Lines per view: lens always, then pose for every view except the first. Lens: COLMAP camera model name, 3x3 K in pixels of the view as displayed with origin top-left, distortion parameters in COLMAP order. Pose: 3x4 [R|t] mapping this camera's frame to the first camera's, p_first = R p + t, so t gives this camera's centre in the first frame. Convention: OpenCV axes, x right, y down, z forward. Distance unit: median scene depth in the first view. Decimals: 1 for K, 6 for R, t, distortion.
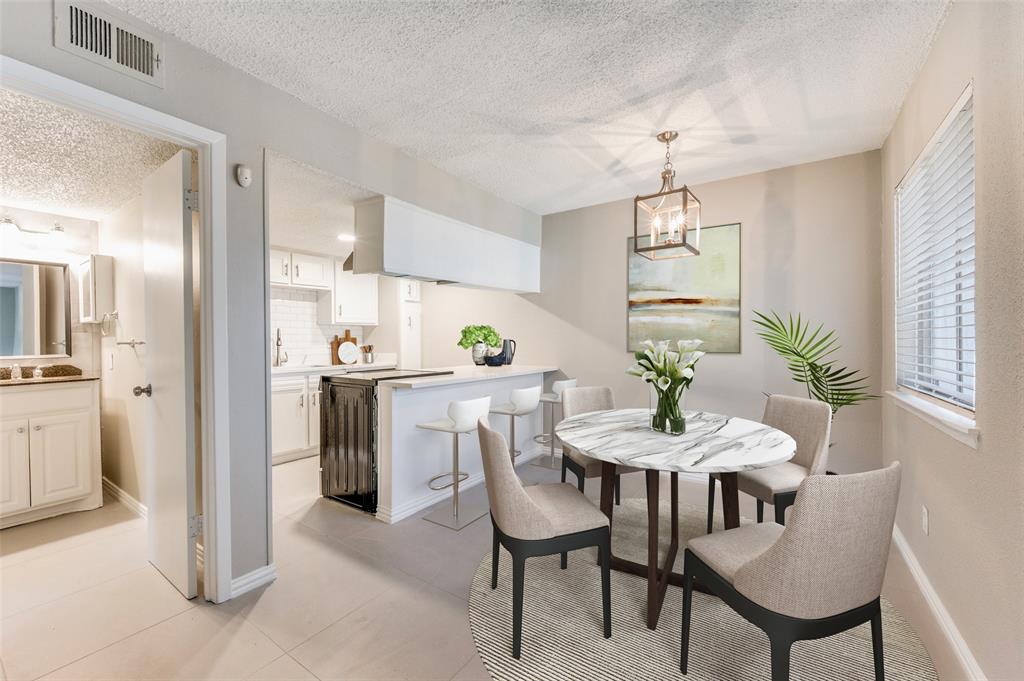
lens RADIAL K [[414.4, 0, 521.1], [0, 414.4, 341.4], [0, 0, 1]] dist [0.002777, 0.000450]
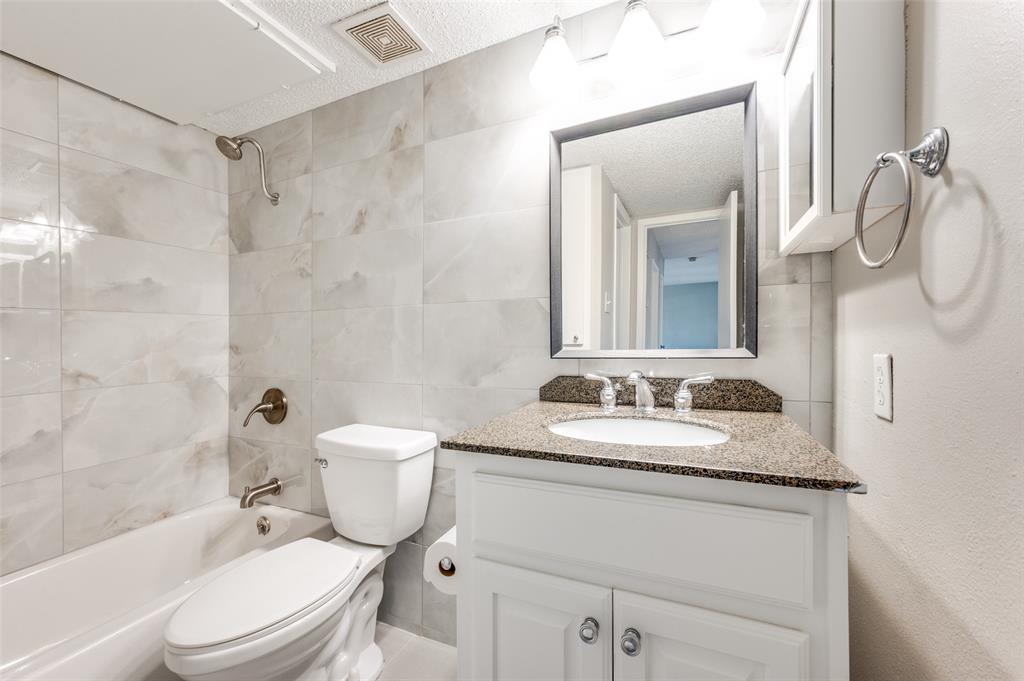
lens RADIAL K [[414.4, 0, 517.4], [0, 414.4, 341.2], [0, 0, 1]] dist [0.002777, 0.000450]
pose [[0.174946, 0.012155, -0.984503, -0.795881], [-0.002079, 0.999926, 0.011976, 0.021758], [0.984576, -0.000048, 0.174958, 0.760188]]
